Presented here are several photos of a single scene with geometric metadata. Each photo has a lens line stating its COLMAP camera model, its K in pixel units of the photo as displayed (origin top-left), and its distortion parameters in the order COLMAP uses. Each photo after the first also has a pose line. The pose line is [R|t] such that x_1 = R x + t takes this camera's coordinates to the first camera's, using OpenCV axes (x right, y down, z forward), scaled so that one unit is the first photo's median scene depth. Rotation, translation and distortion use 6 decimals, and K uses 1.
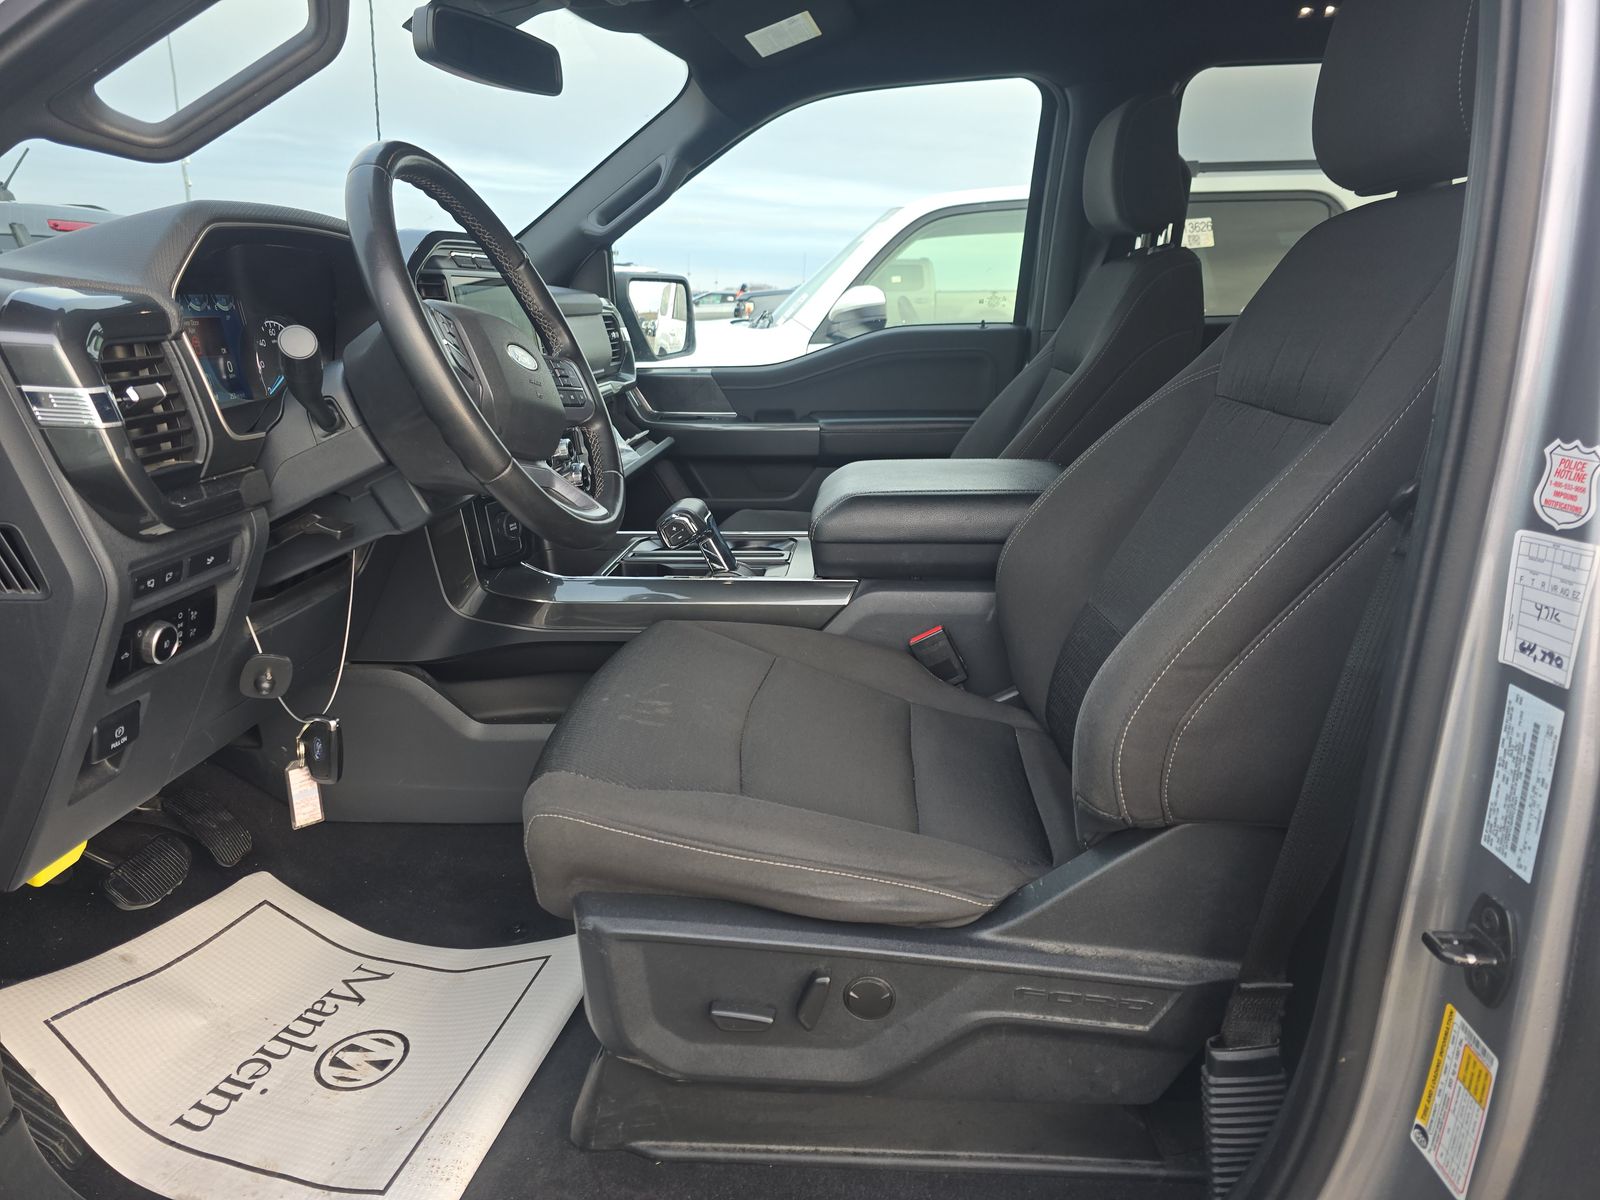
lens RADIAL K [[1077.0, 0, 796.2], [0, 1077.0, 609.6], [0, 0, 1]] dist [0.046879, -0.033397]
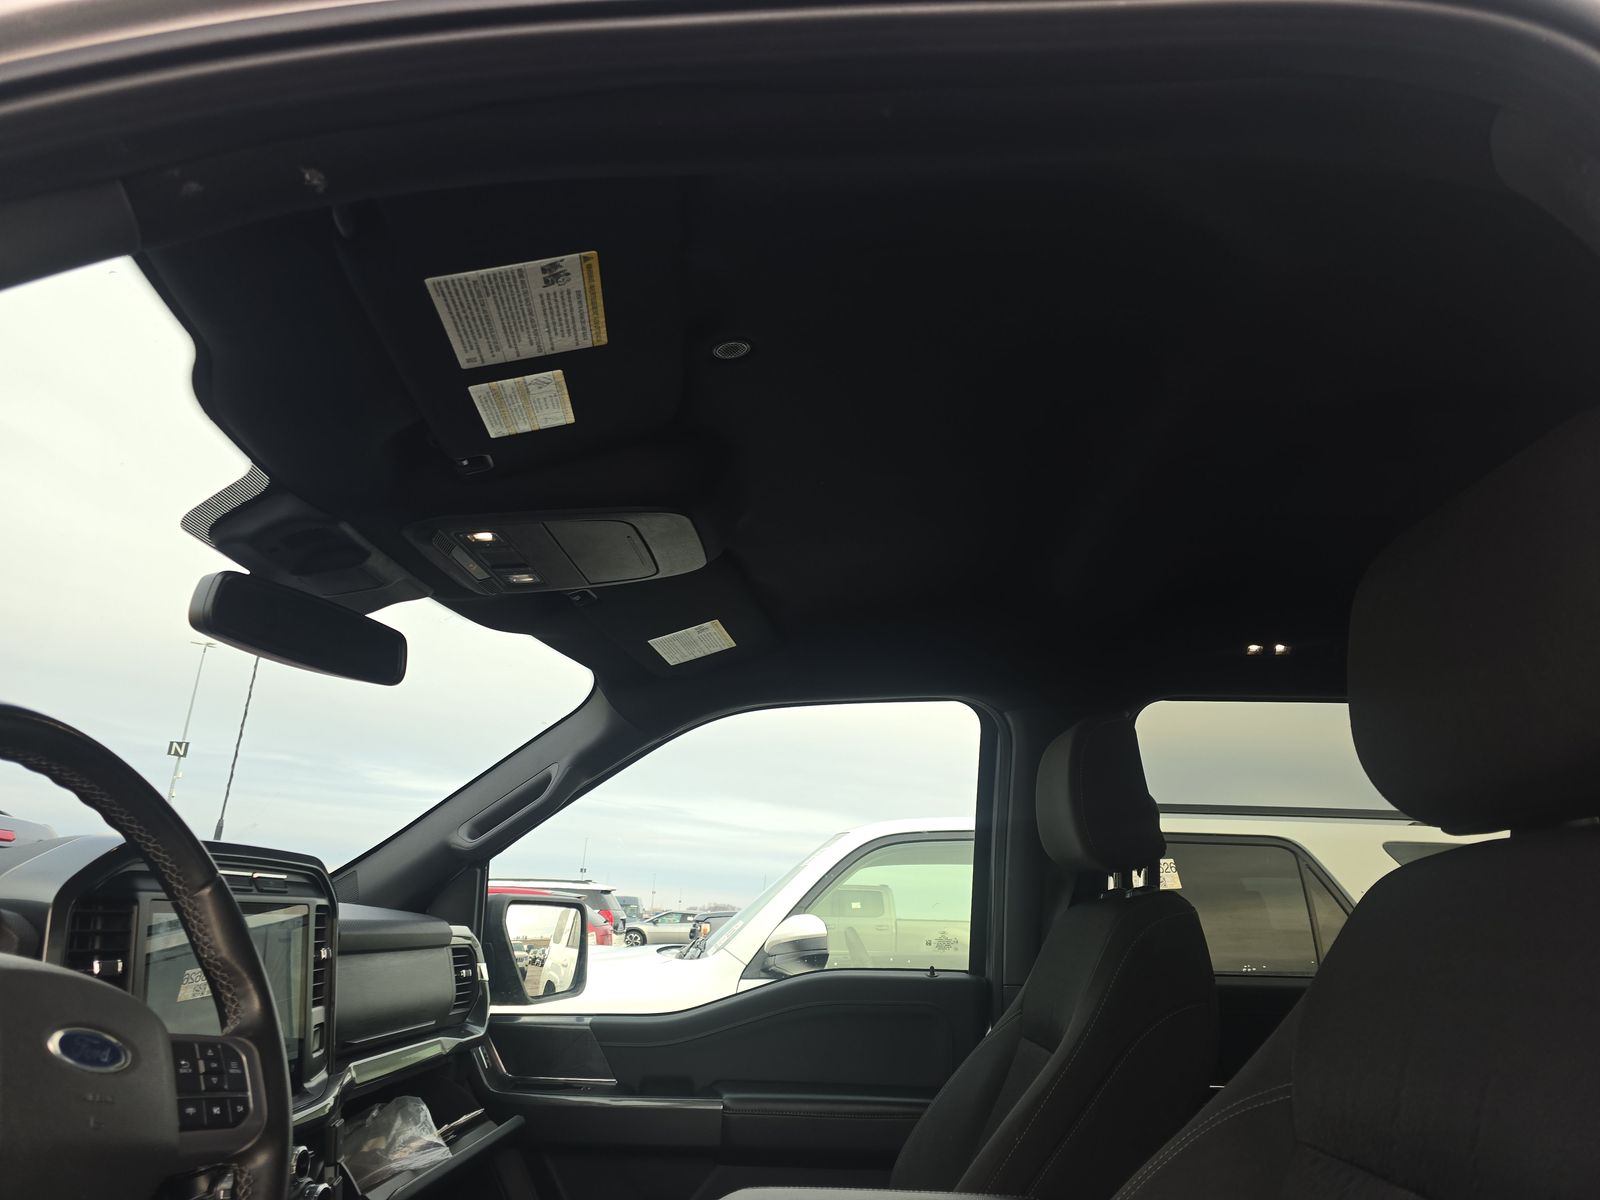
lens RADIAL K [[1077.0, 0, 794.7], [0, 1077.0, 593.9], [0, 0, 1]] dist [0.046879, -0.033397]
pose [[0.998995, 0.040363, 0.019486, 0.043880], [-0.023334, 0.839560, -0.542765, -0.060237], [-0.038268, 0.541765, 0.839659, 0.172592]]
